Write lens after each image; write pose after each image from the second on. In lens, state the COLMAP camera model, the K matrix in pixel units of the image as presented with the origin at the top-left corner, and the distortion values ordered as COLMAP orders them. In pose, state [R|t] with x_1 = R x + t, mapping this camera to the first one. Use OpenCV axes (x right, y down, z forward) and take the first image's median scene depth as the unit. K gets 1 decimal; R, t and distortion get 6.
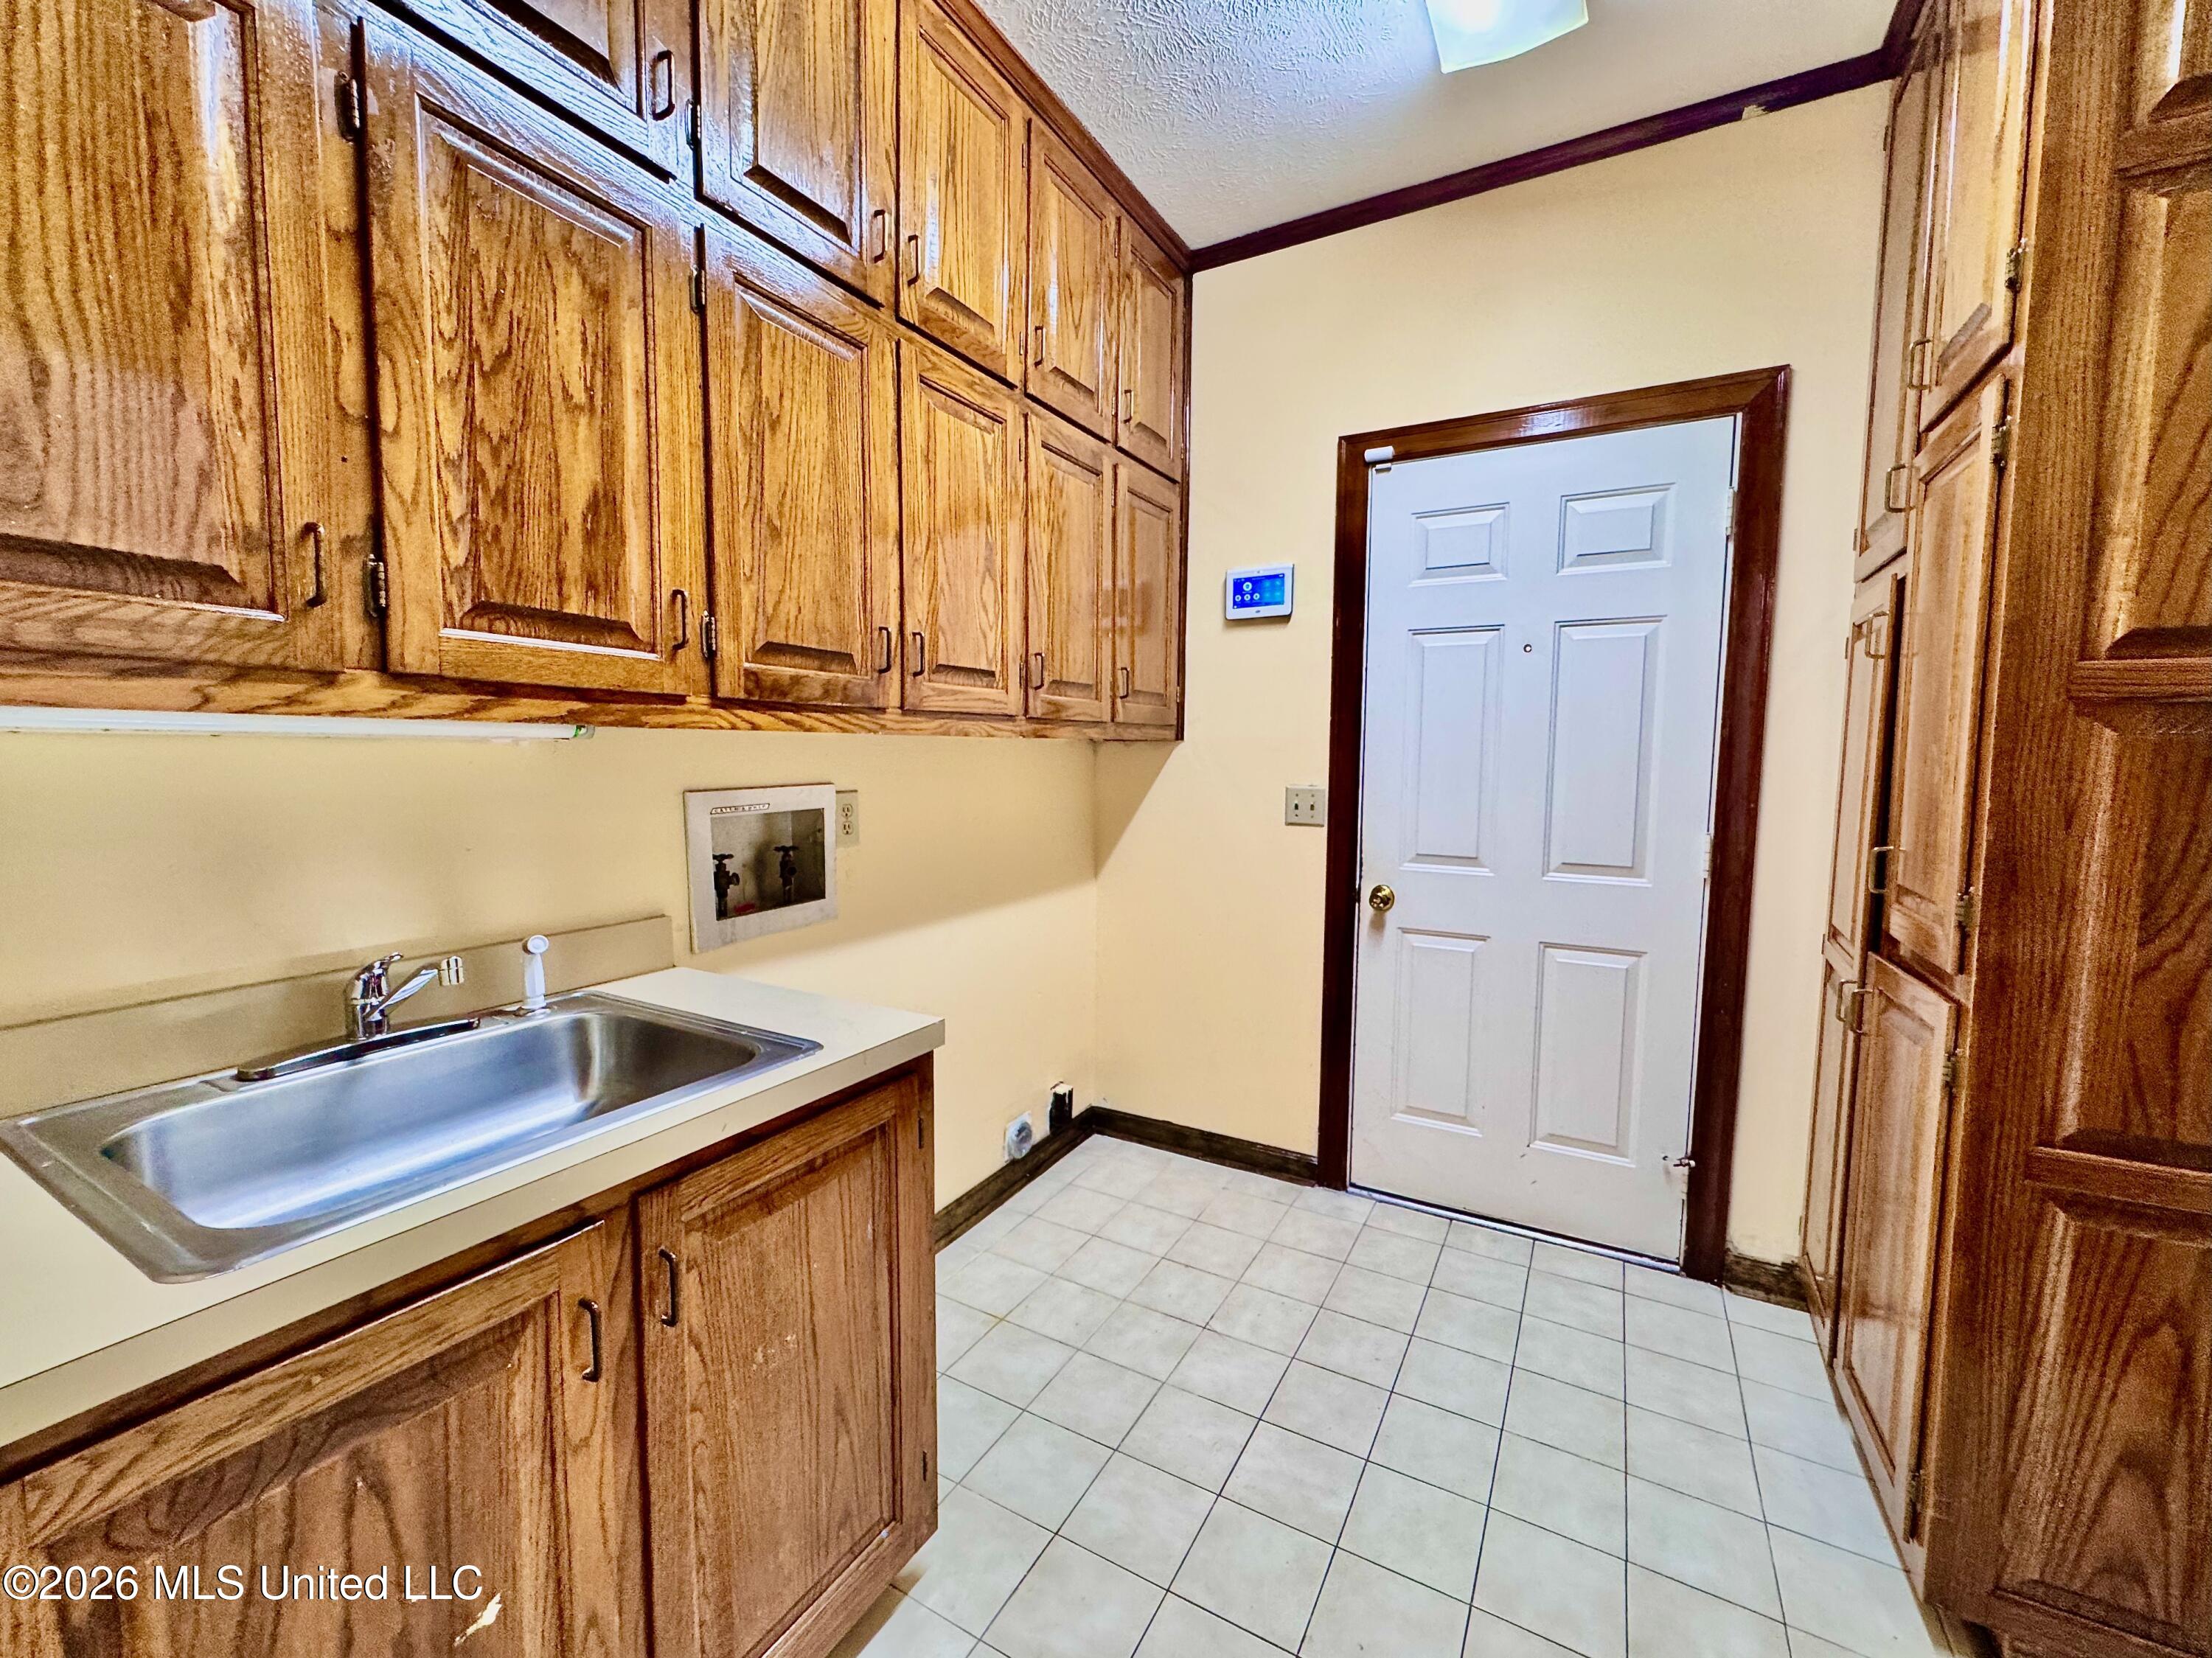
lens RADIAL K [[896.1, 0, 1083.4], [0, 896.1, 839.0], [0, 0, 1]] dist [-0.008551, -0.001258]
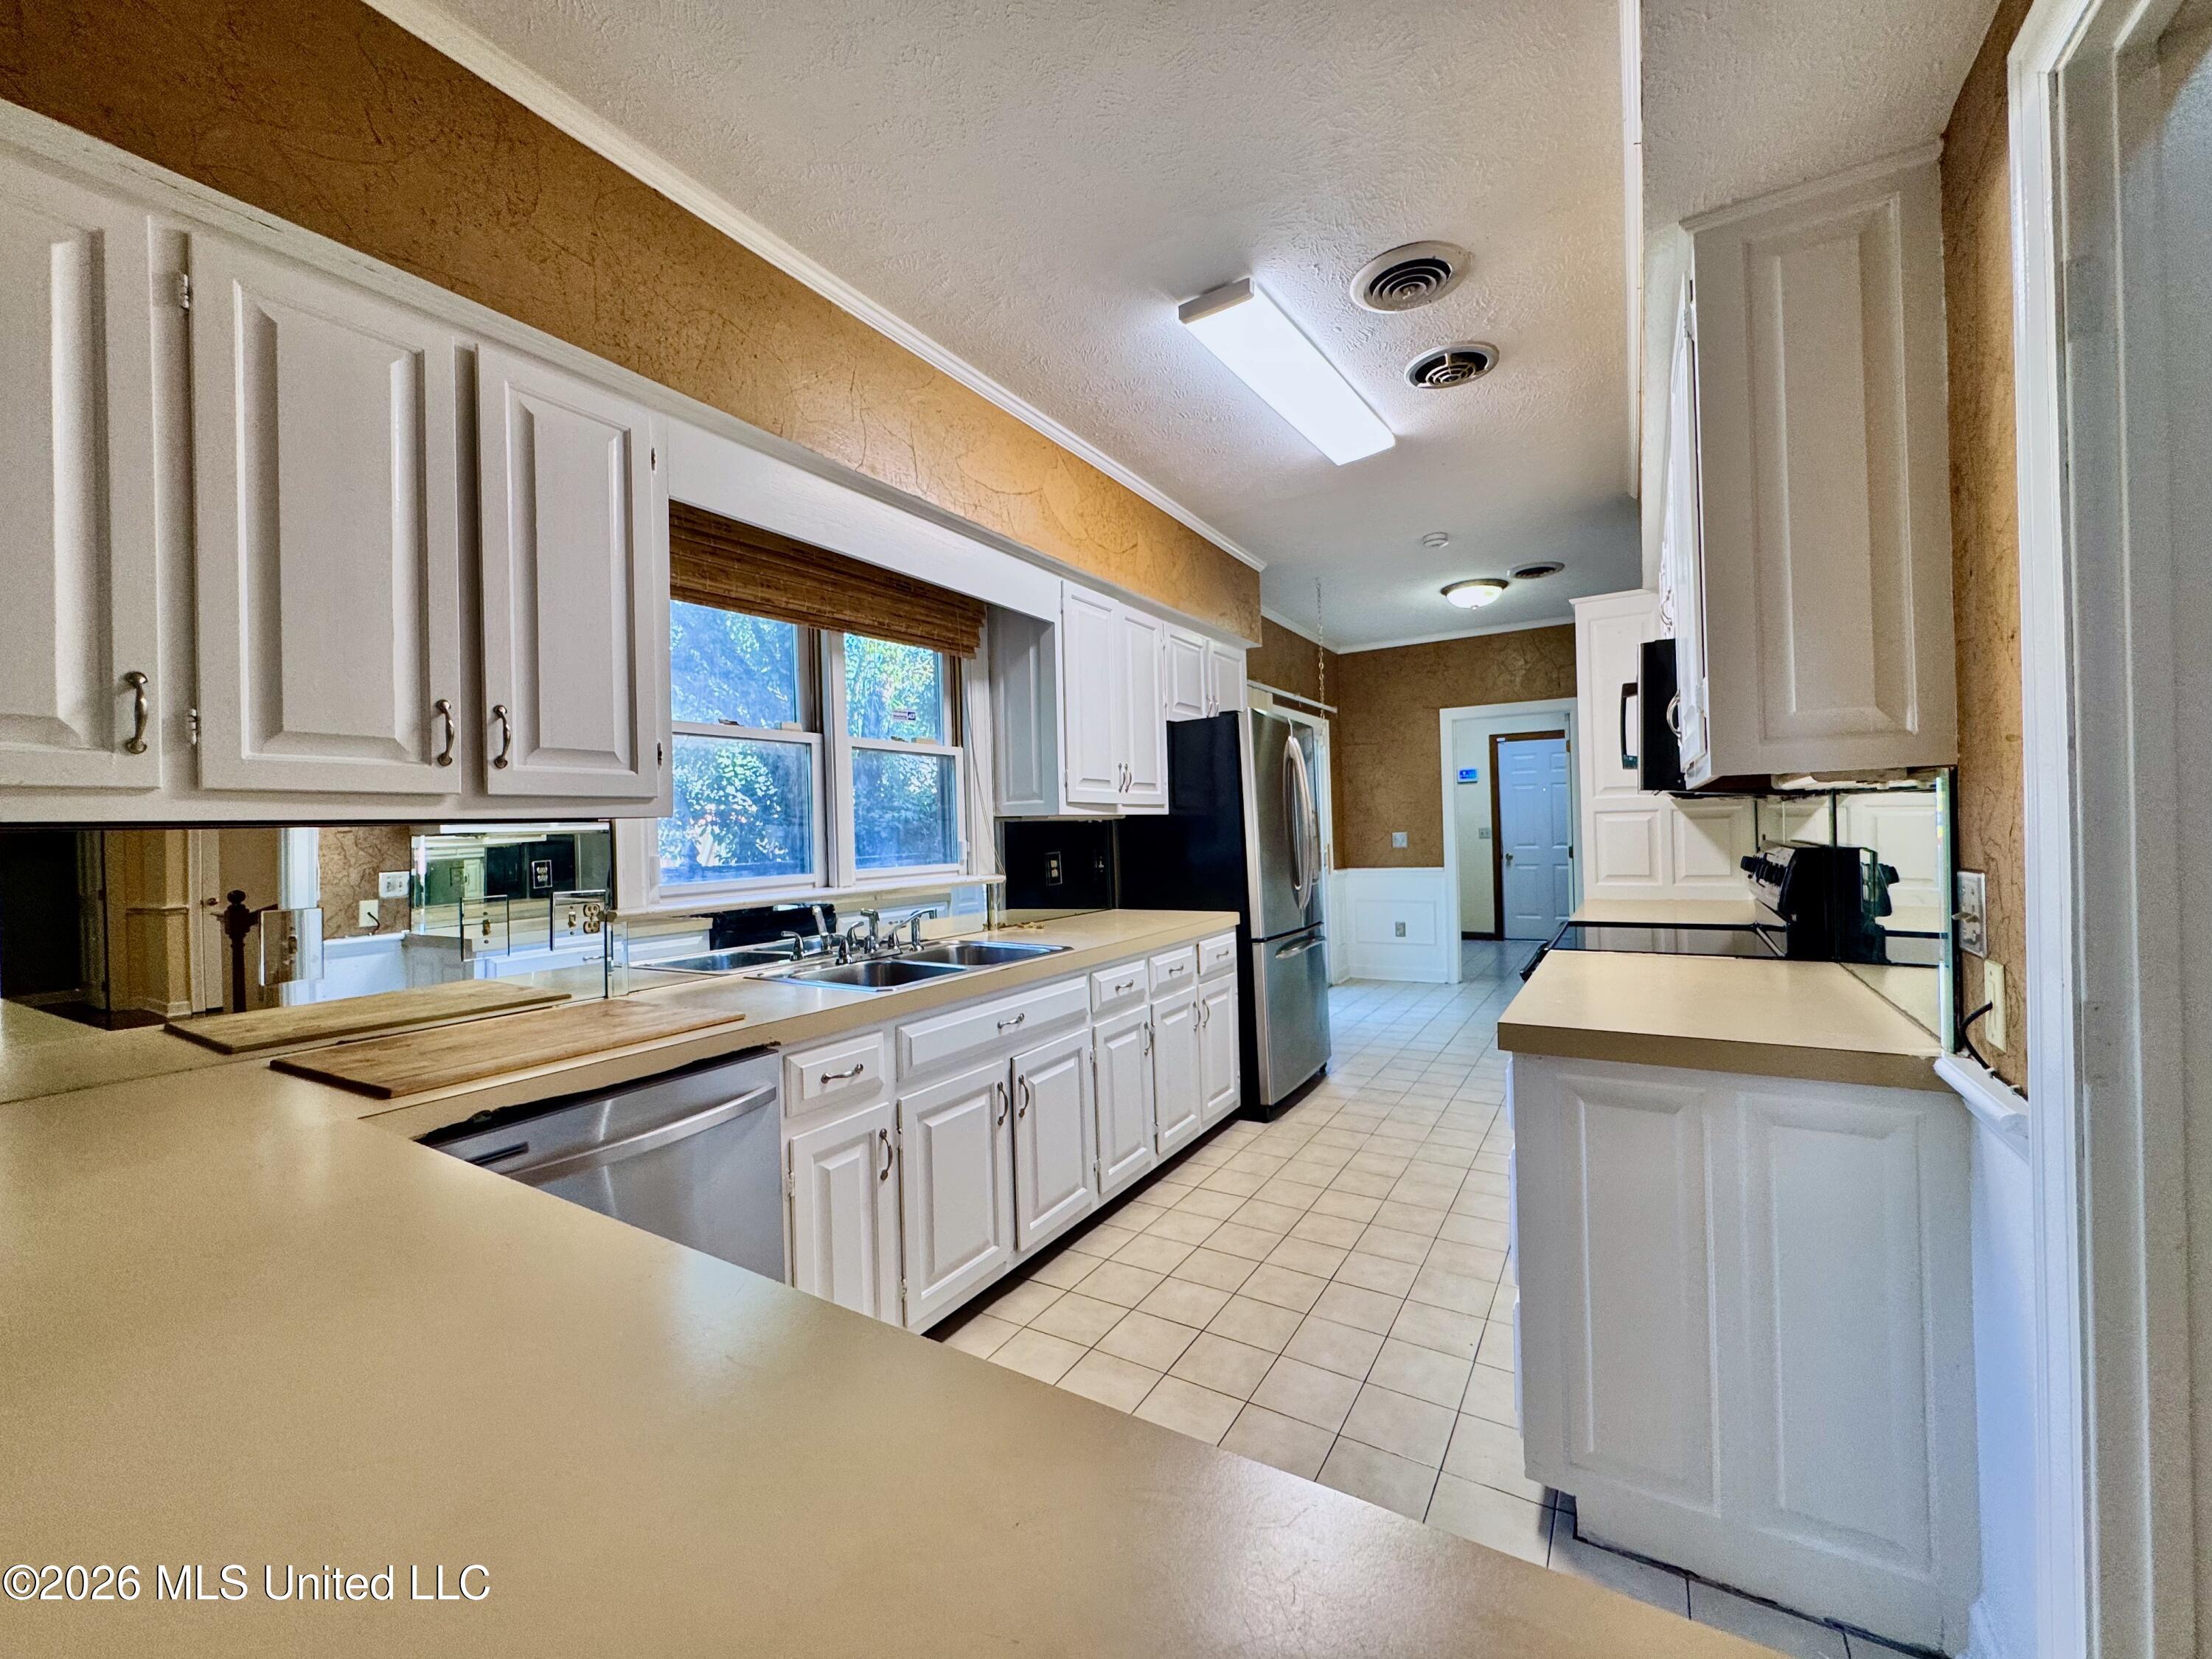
lens RADIAL K [[896.2, 0, 1086.3], [0, 896.2, 819.5], [0, 0, 1]] dist [-0.008551, -0.001258]
pose [[0.998751, -0.033619, -0.036961, -1.217918], [0.030259, 0.995664, -0.087966, 0.177867], [0.039758, 0.086738, 0.995438, -2.647326]]
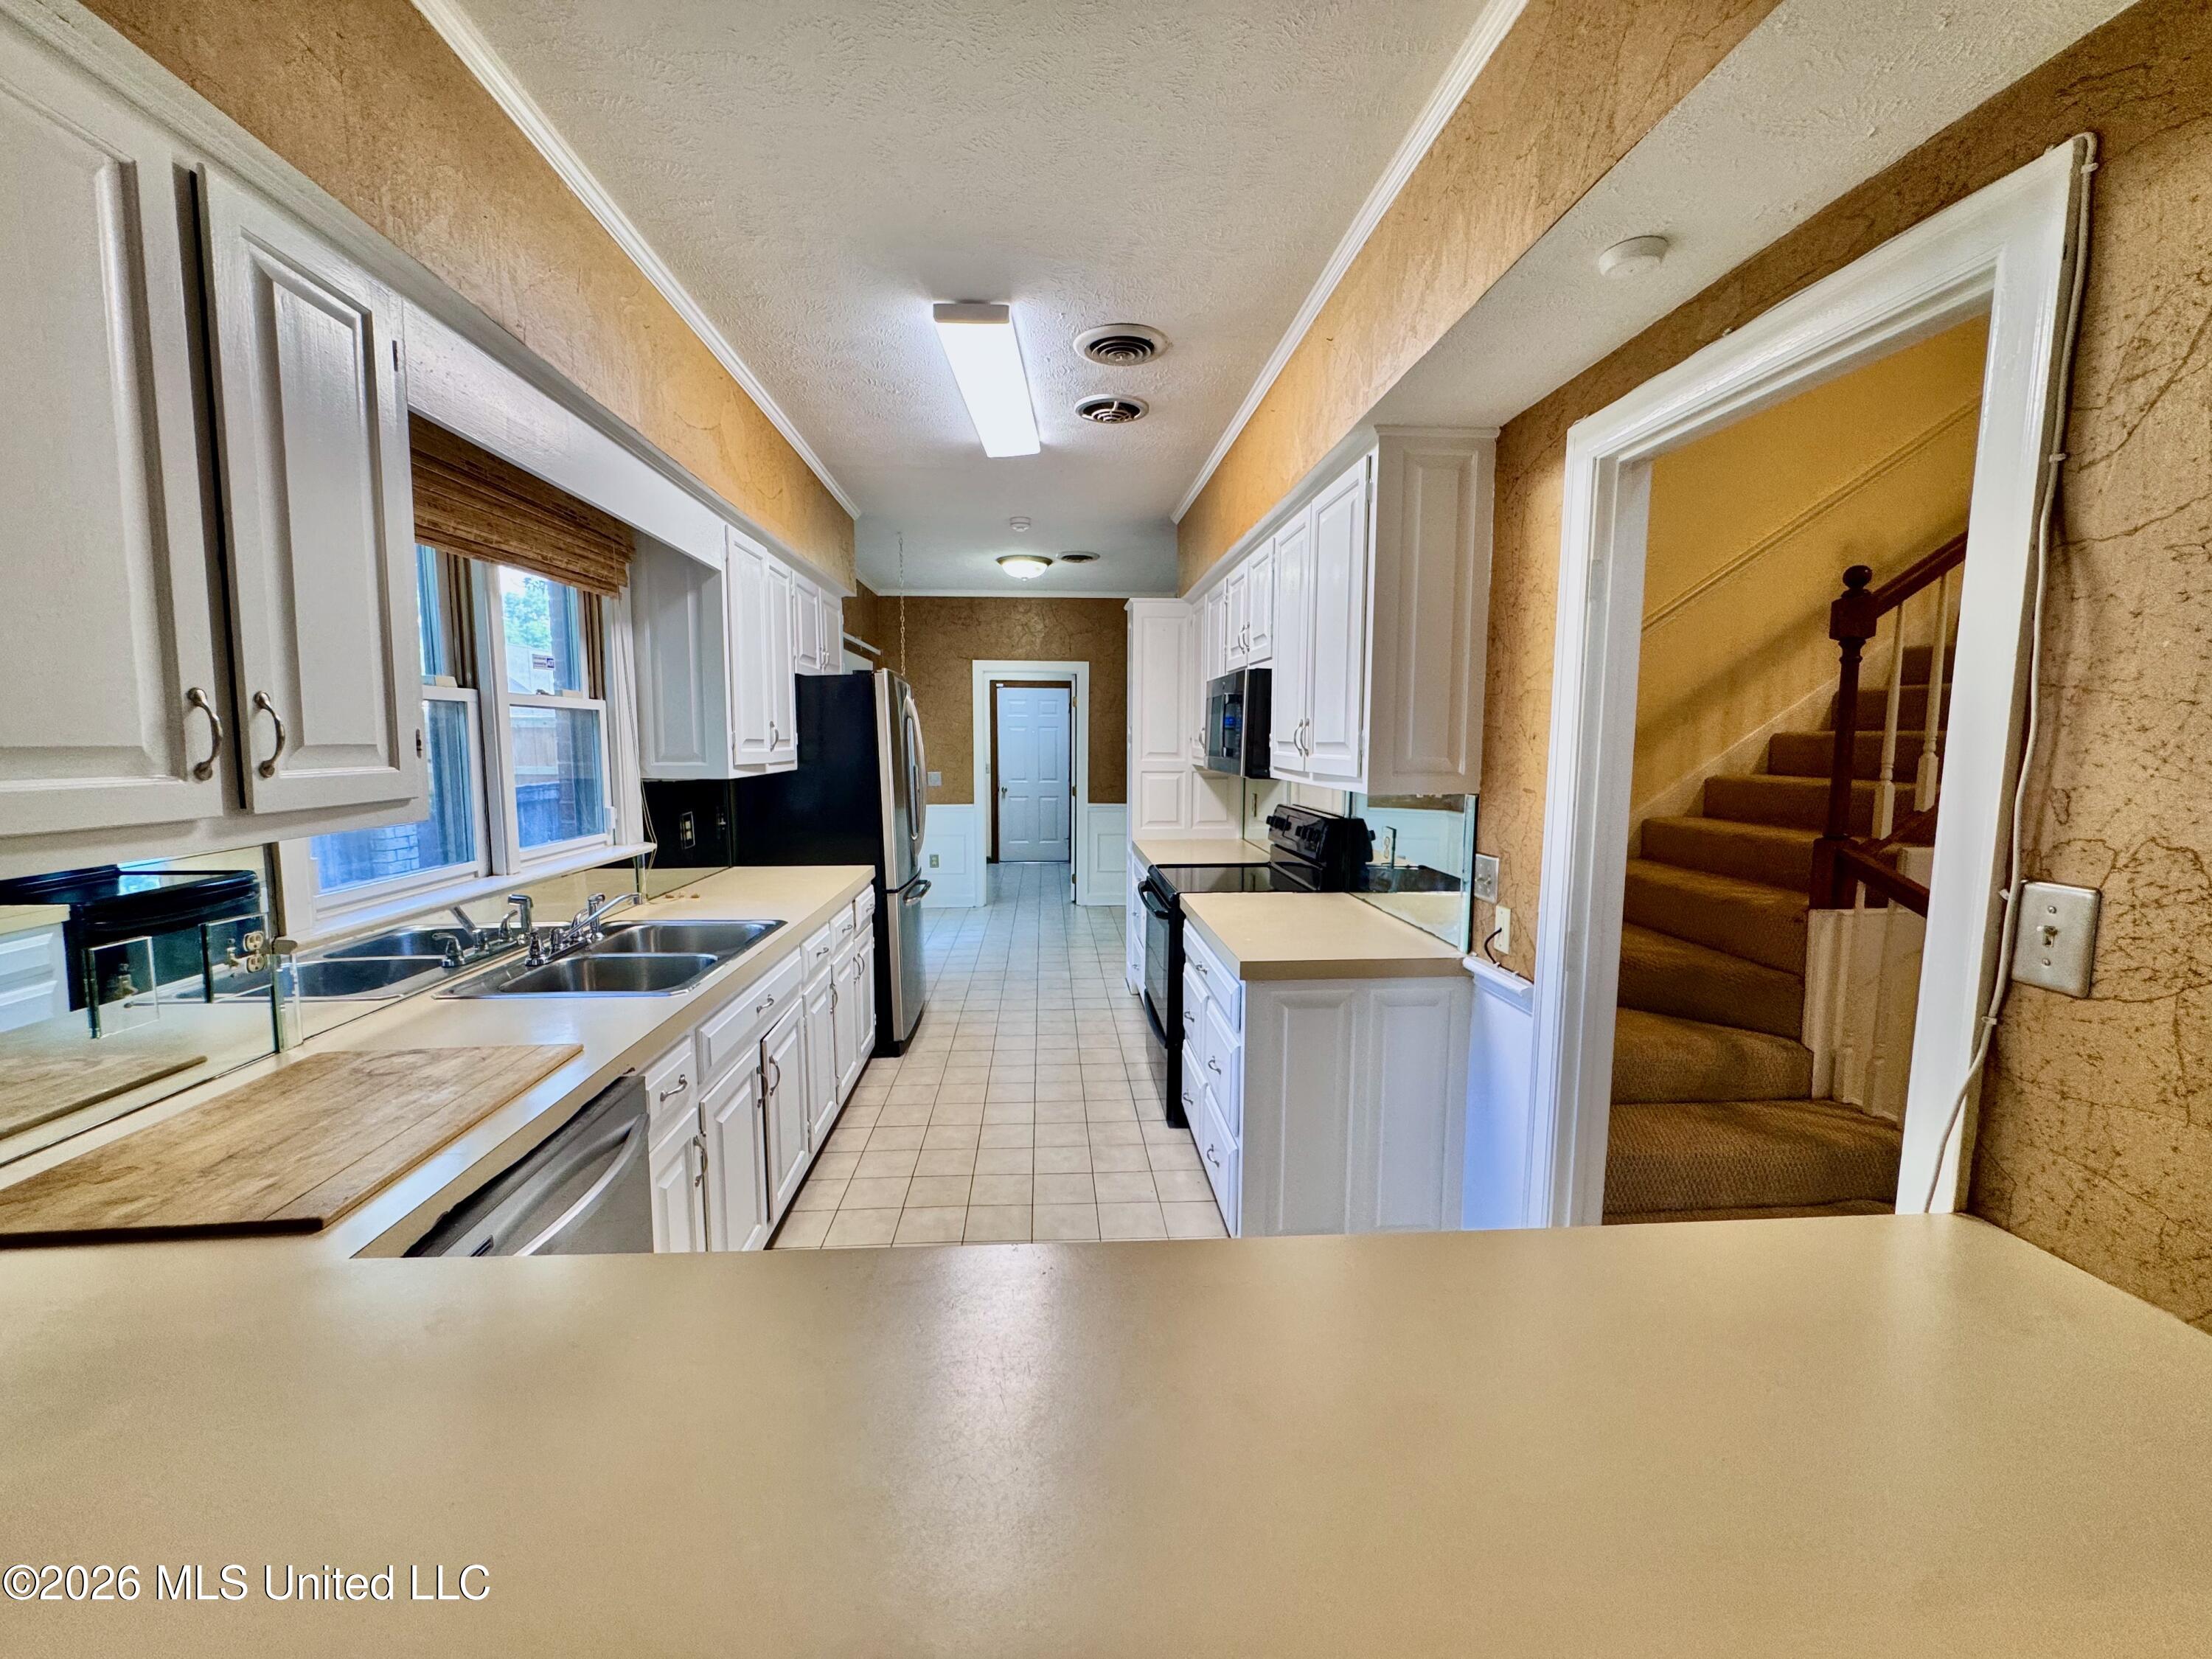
lens RADIAL K [[896.2, 0, 1122.8], [0, 896.2, 824.2], [0, 0, 1]] dist [-0.008551, -0.001258]
pose [[0.826999, -0.054967, 0.559510, -1.500120], [0.044859, 0.998487, 0.031788, 0.113475], [-0.560411, -0.001190, 0.828214, -2.671639]]
